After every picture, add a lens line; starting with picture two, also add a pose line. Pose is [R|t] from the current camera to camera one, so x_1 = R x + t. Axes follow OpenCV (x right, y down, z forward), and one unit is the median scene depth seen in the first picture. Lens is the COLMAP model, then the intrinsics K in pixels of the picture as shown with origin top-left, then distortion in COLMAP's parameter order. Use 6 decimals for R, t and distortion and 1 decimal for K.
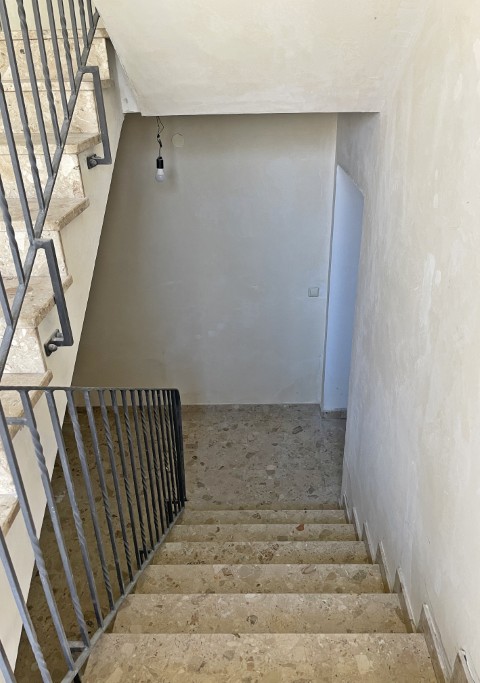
lens RADIAL K [[525.6, 0, 241.9], [0, 525.6, 341.8], [0, 0, 1]] dist [-0.008657, -0.001017]
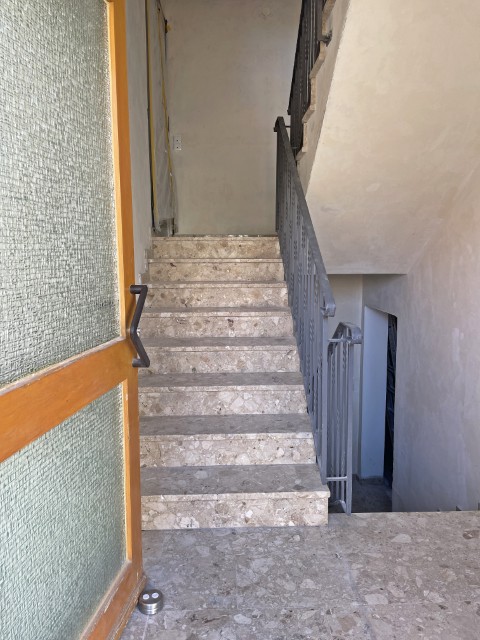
lens RADIAL K [[484.3, 0, 239.9], [0, 484.3, 319.6], [0, 0, 1]] dist [0.059707, -0.057673]
pose [[0.998219, 0.001489, 0.059642, -0.565016], [0.018920, 0.940182, -0.340147, 0.406461], [-0.056580, 0.340669, 0.938479, -0.759645]]
